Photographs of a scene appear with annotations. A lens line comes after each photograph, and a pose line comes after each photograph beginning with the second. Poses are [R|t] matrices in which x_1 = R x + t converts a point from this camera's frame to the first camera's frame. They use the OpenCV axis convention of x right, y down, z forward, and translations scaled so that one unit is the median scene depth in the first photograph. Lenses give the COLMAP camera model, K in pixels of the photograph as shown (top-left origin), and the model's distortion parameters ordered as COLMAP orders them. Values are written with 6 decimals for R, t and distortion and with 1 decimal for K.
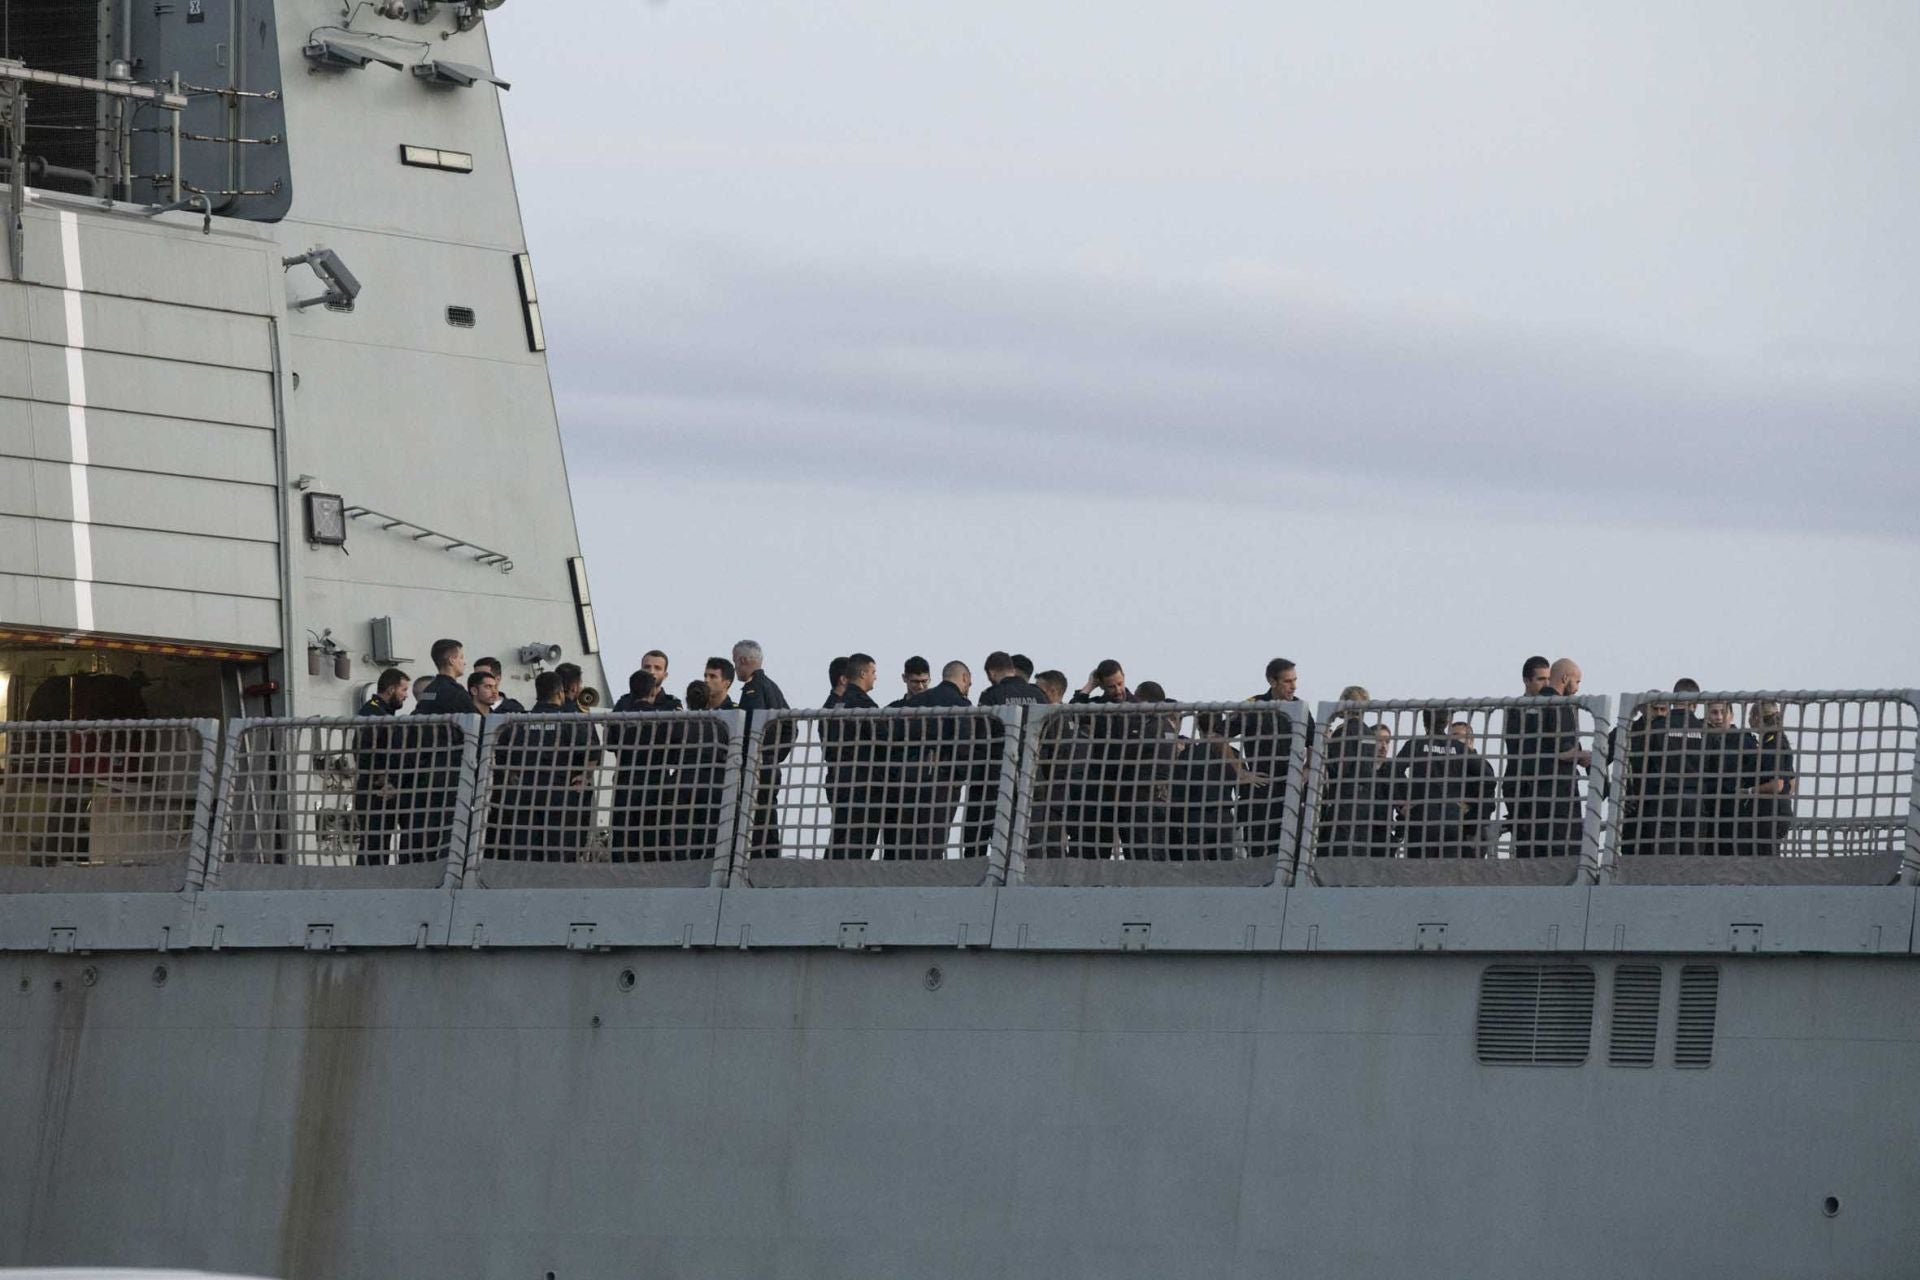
lens RADIAL K [[9621.0, 0, 960.0], [0, 9621.0, 685.1], [0, 0, 1]] dist [0.978679, 54.450532]
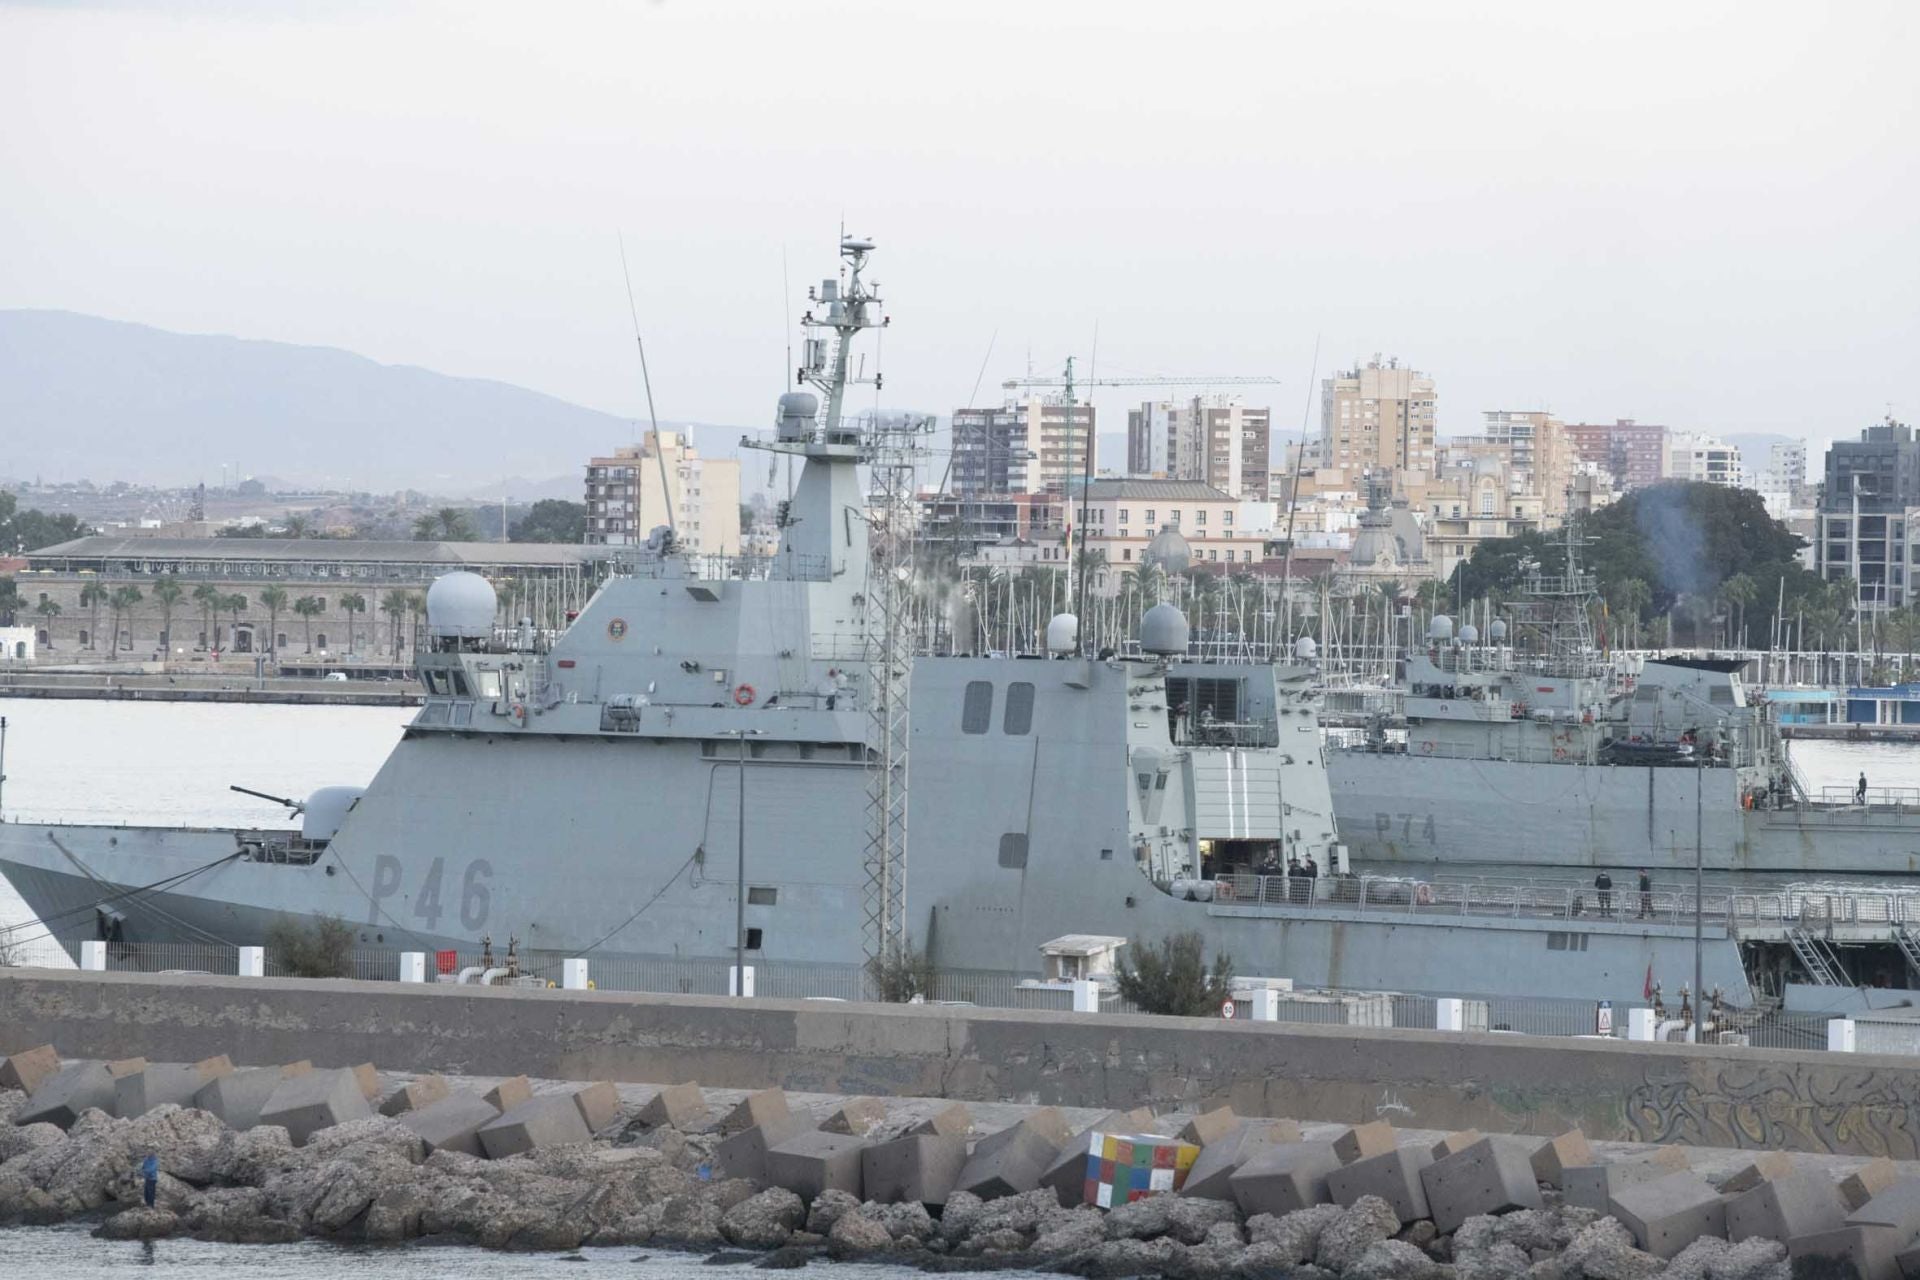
lens RADIAL K [[9364.4, 0, 953.8], [0, 9364.4, 709.4], [0, 0, 1]] dist [1.256830, 27.016764]
pose [[0.999567, 0.001279, 0.029397, -0.449206], [-0.003174, 0.997912, 0.064503, -0.447751], [-0.029254, -0.064569, 0.997484, -4.444053]]
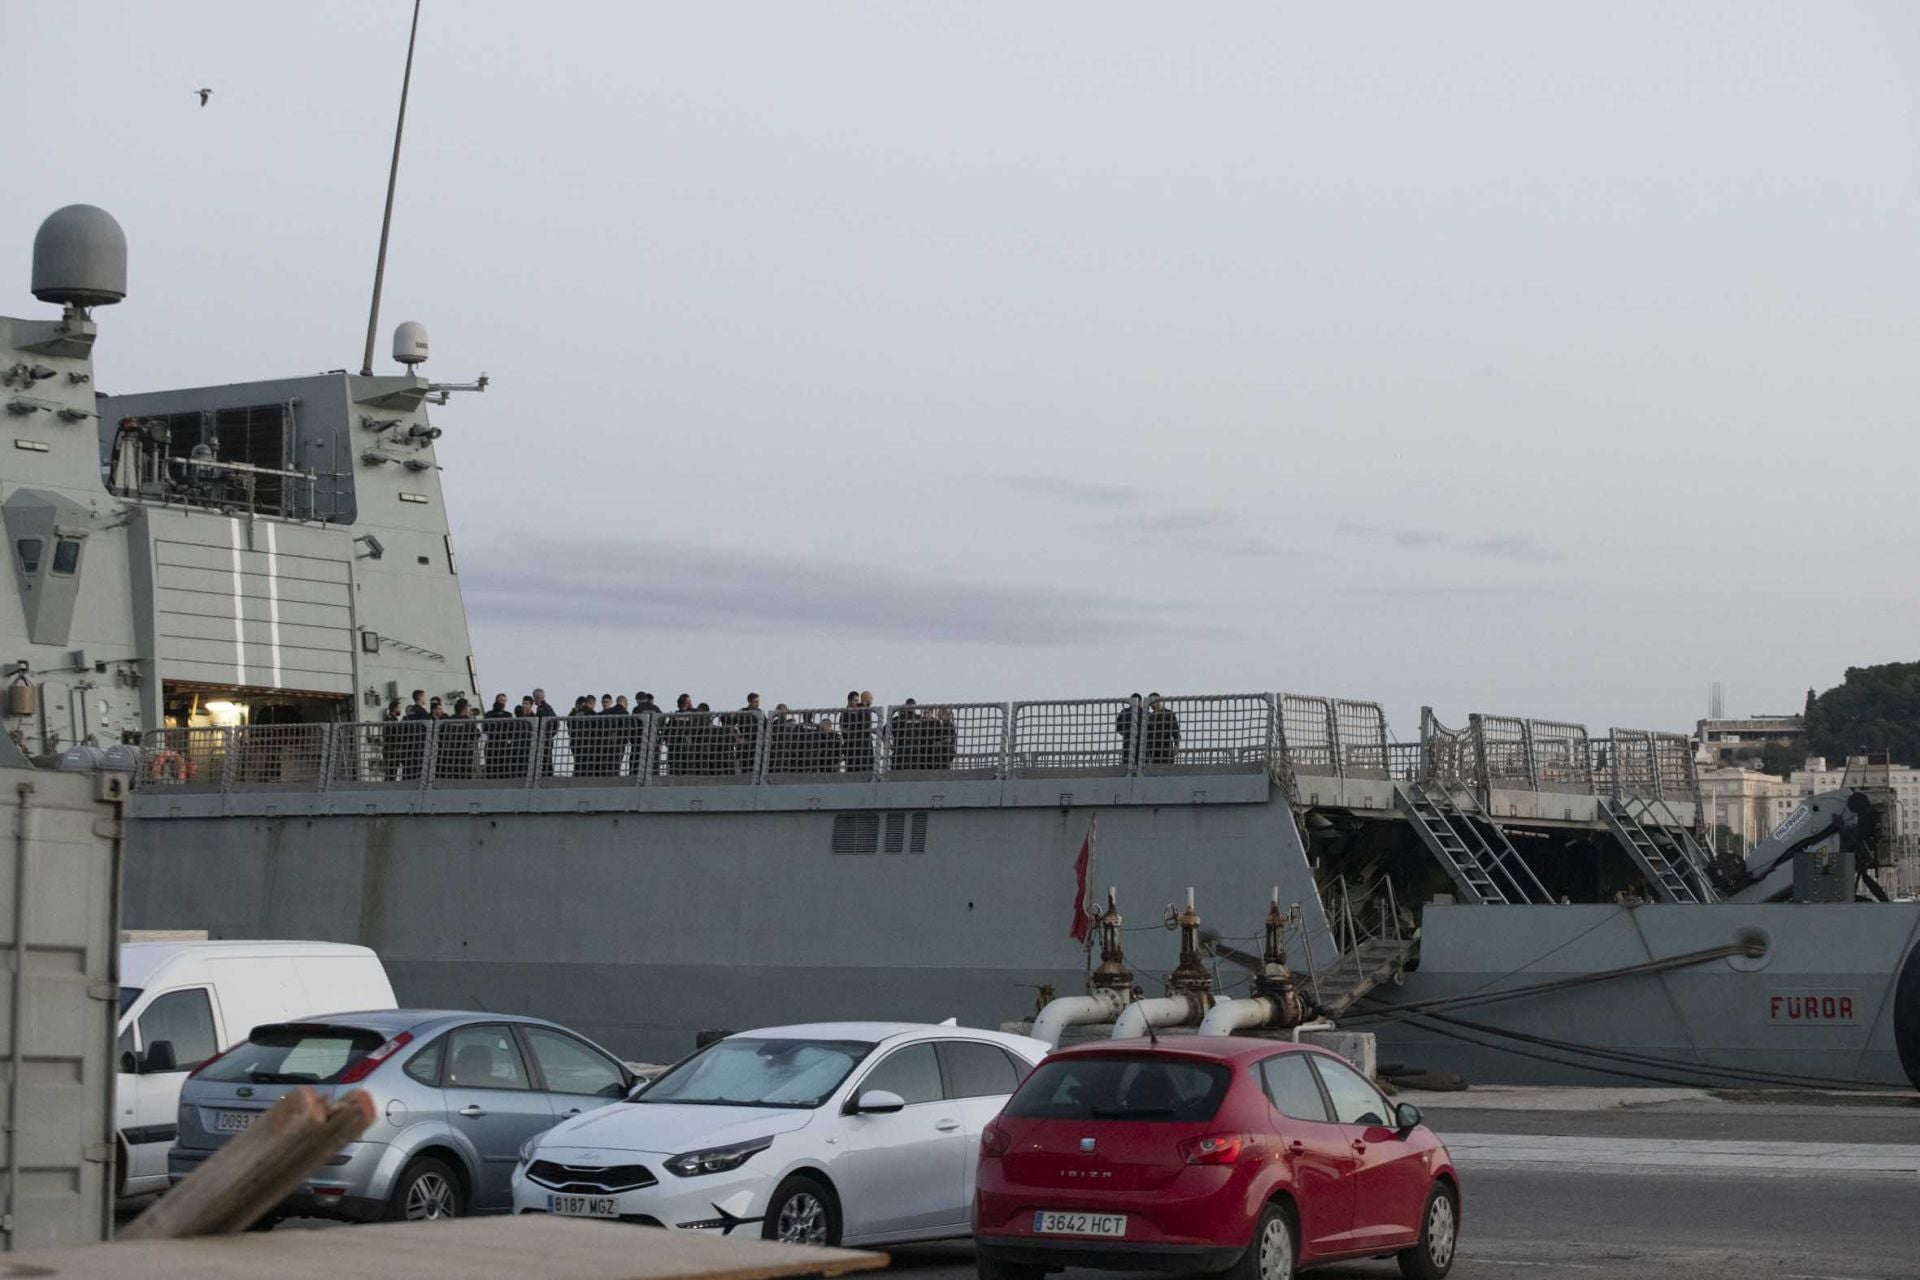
lens RADIAL K [[3977.9, 0, 960.0], [0, 3977.9, 640.0], [0, 0, 1]] dist [-0.363783, 0.237980]
pose [[0.996240, -0.012394, 0.085741, -0.001322], [0.013749, 0.999790, -0.015227, -0.000179], [-0.085535, 0.016349, 0.996201, -0.028098]]
